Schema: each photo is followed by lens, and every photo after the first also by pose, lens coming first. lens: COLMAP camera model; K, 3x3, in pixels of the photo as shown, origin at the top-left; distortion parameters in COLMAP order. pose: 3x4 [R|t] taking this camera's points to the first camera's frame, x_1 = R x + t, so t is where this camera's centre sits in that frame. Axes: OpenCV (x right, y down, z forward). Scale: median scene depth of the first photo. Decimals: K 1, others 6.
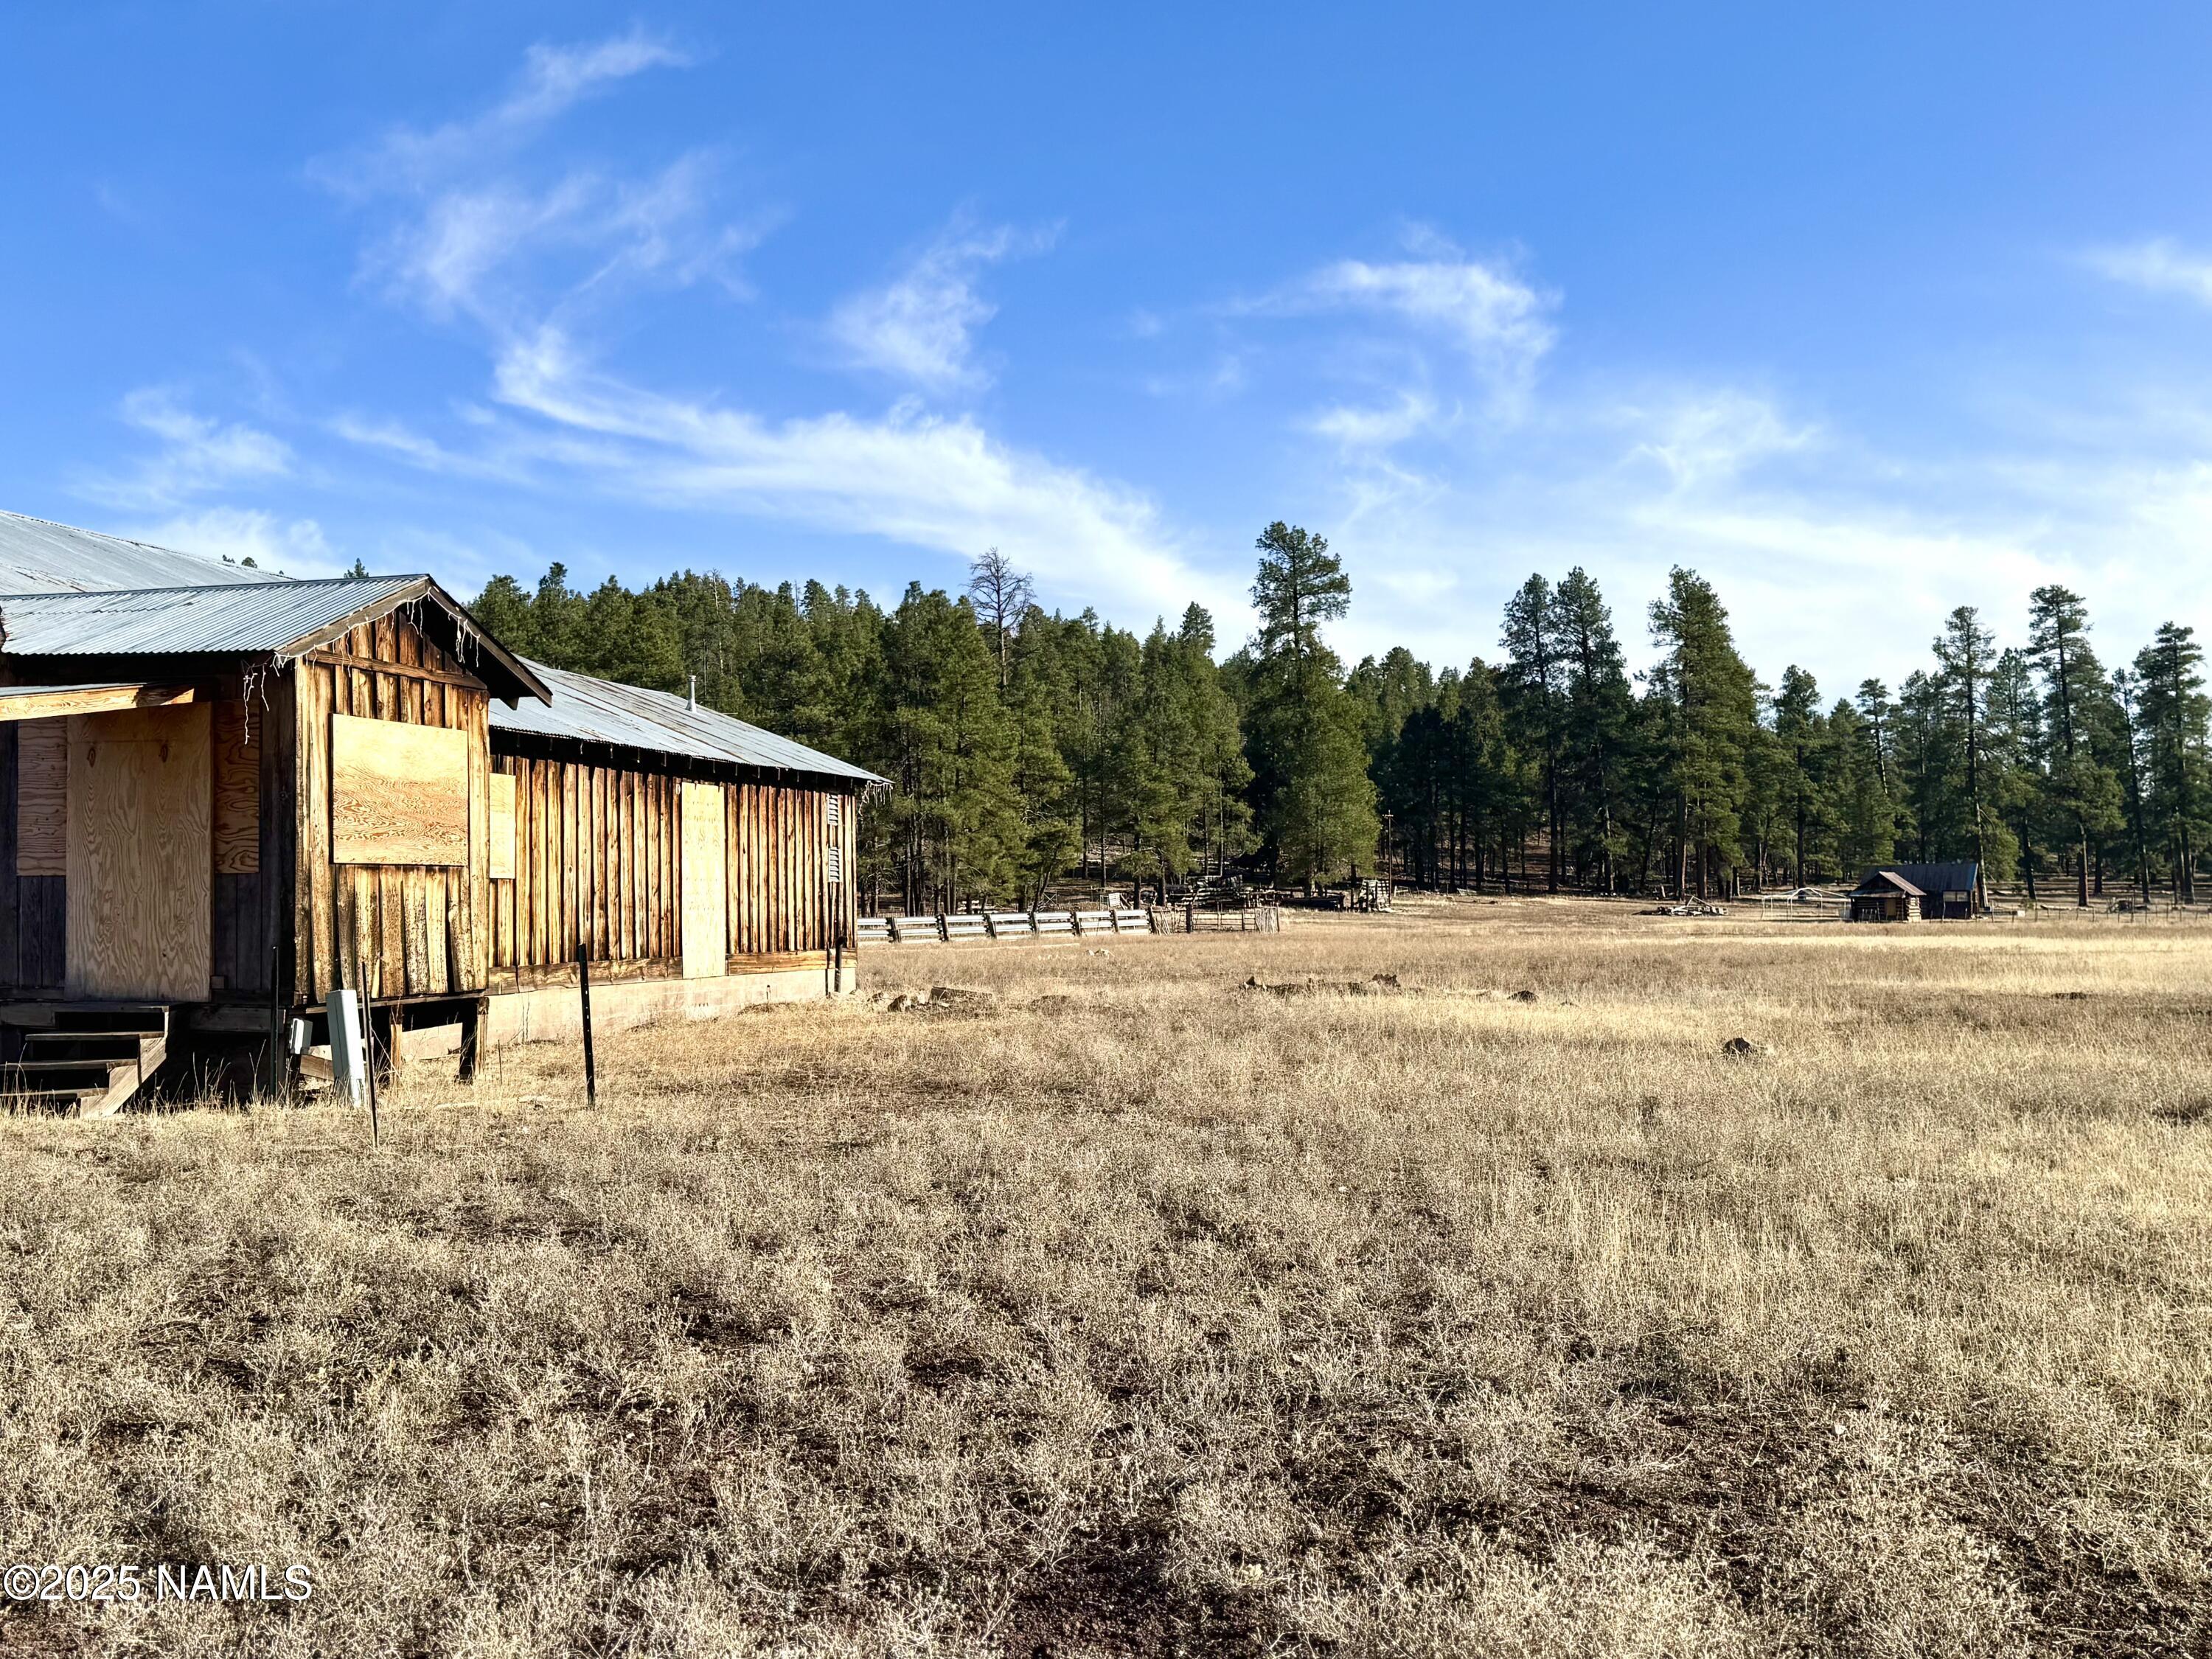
lens RADIAL K [[2093.4, 0, 1106.0], [0, 2093.4, 829.5], [0, 0, 1]] dist [0.157585, -0.327306]
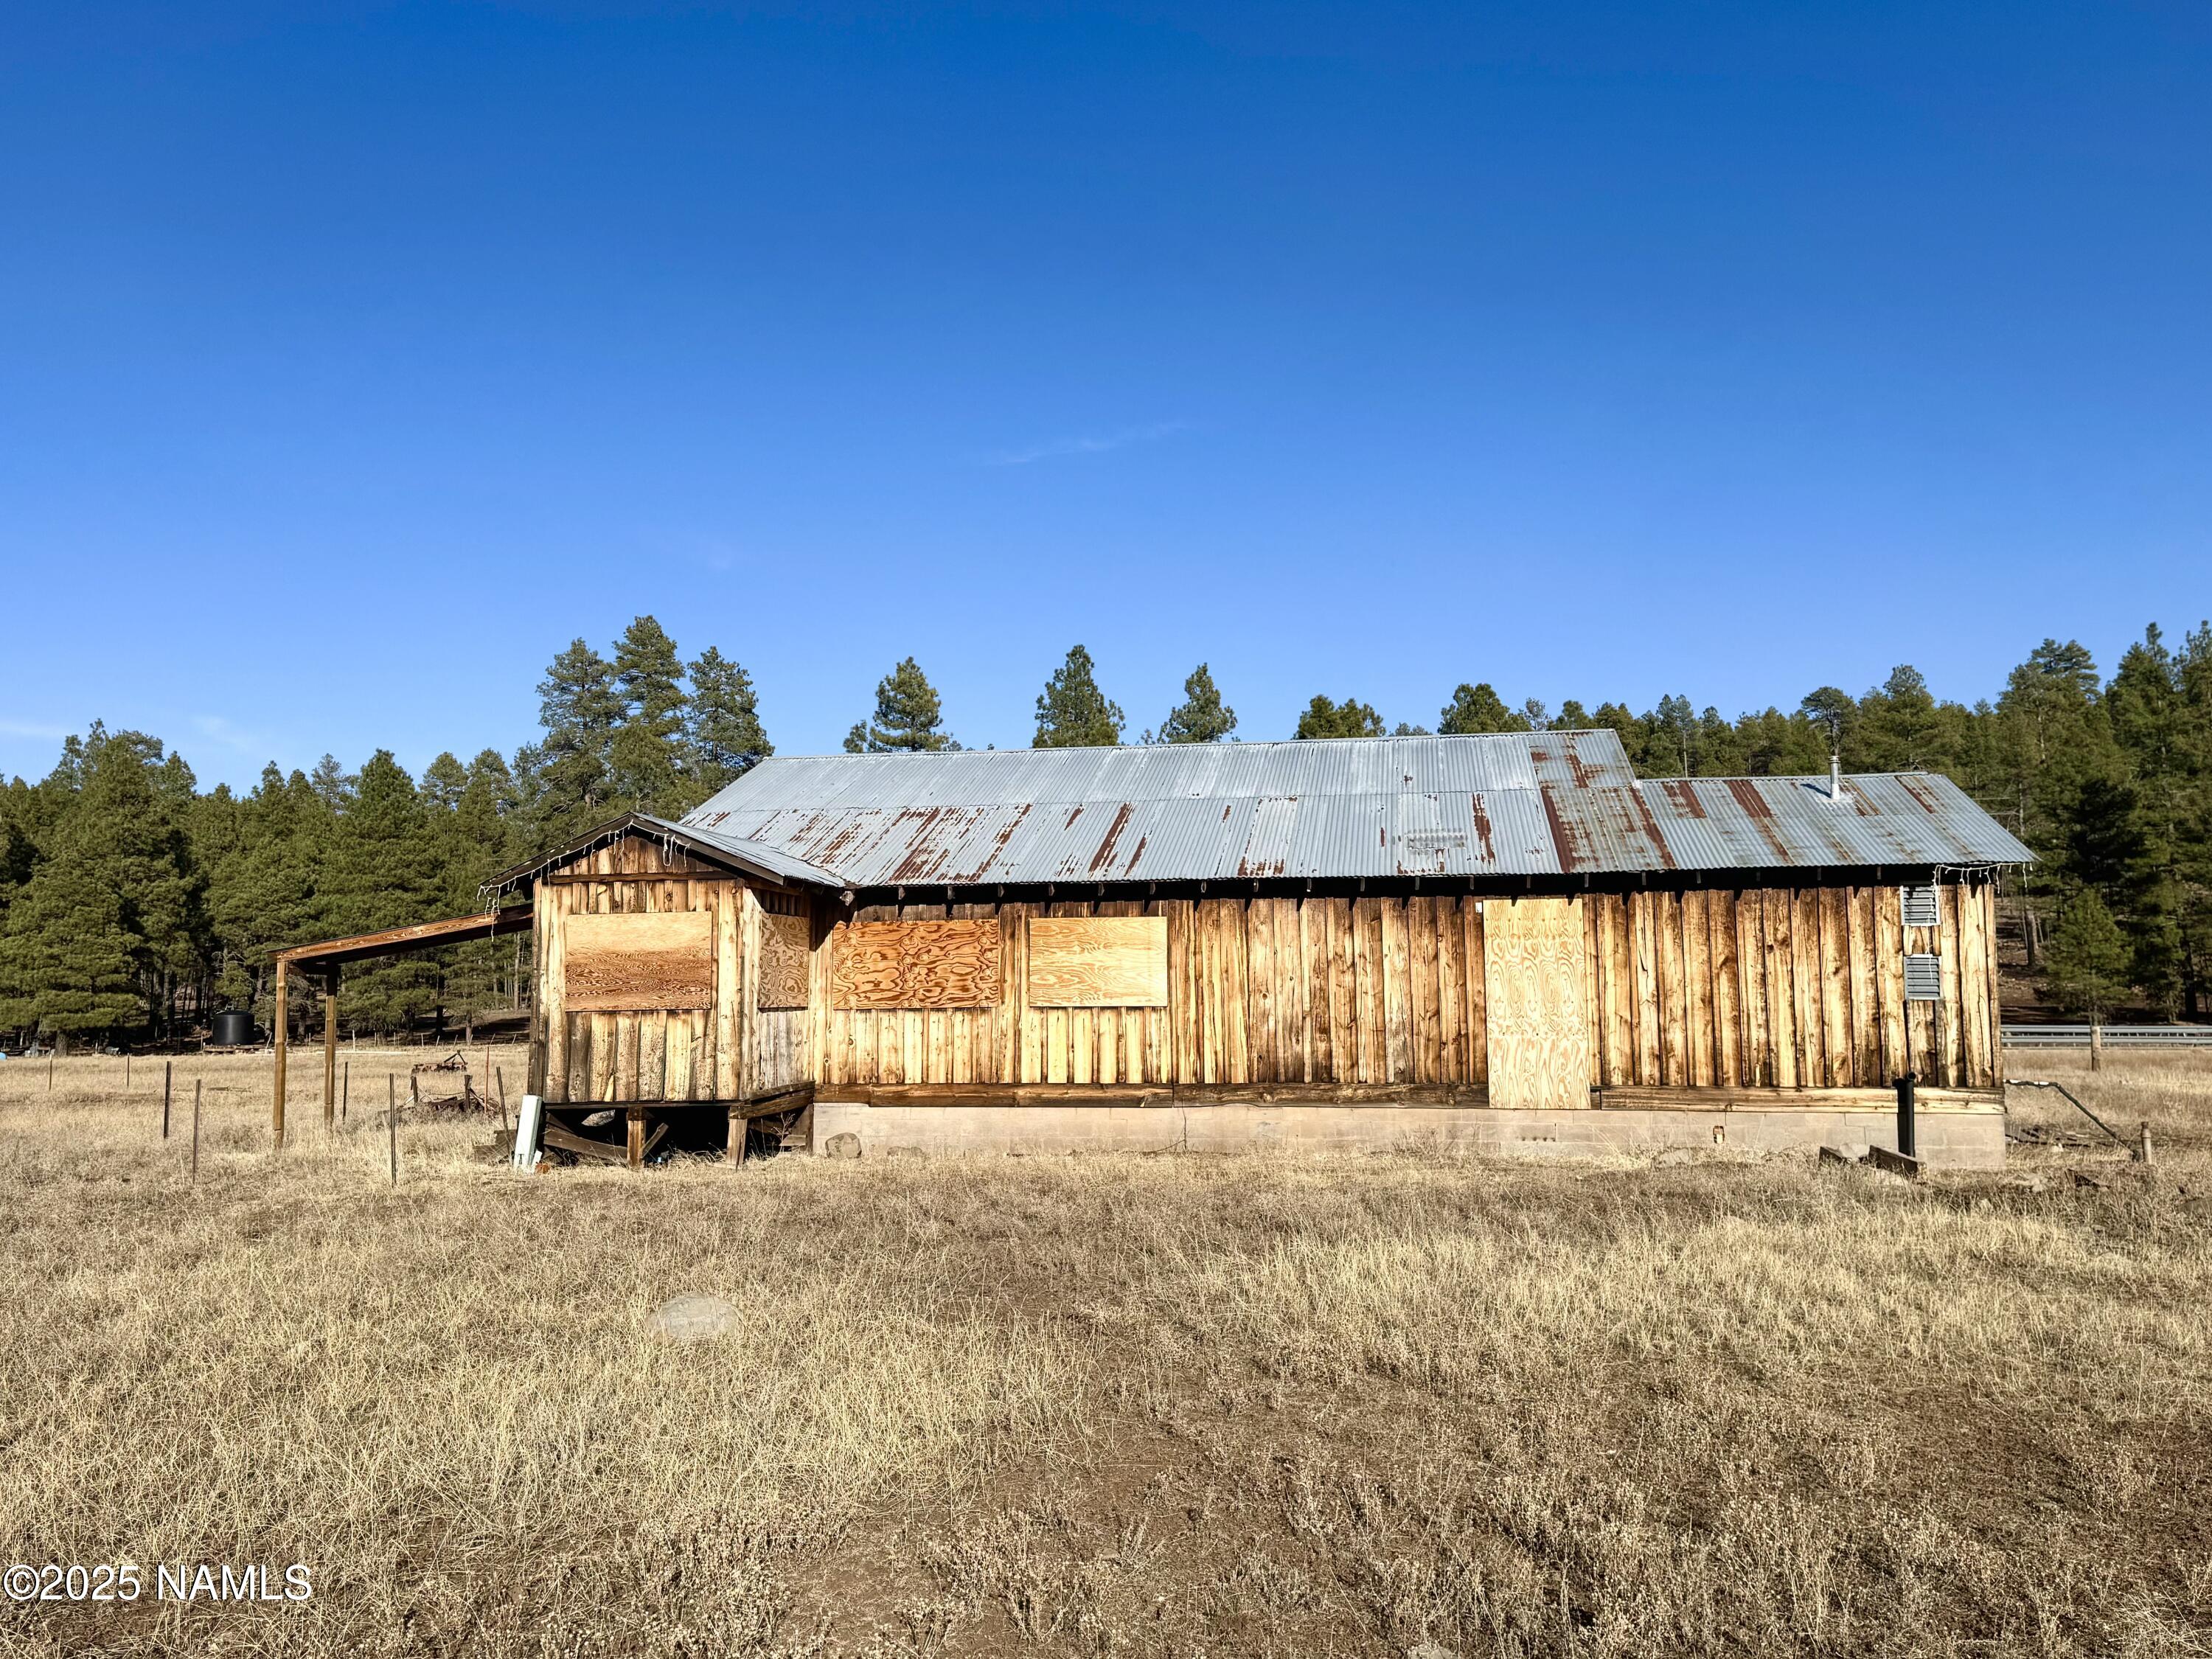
lens RADIAL K [[1778.2, 0, 1106.0], [0, 1778.2, 829.5], [0, 0, 1]] dist [0.136624, -0.257389]
pose [[0.065282, -0.092538, -0.993567, 0.527565], [0.043412, 0.995011, -0.089820, 0.010316], [0.996922, -0.037269, 0.068974, 0.696645]]
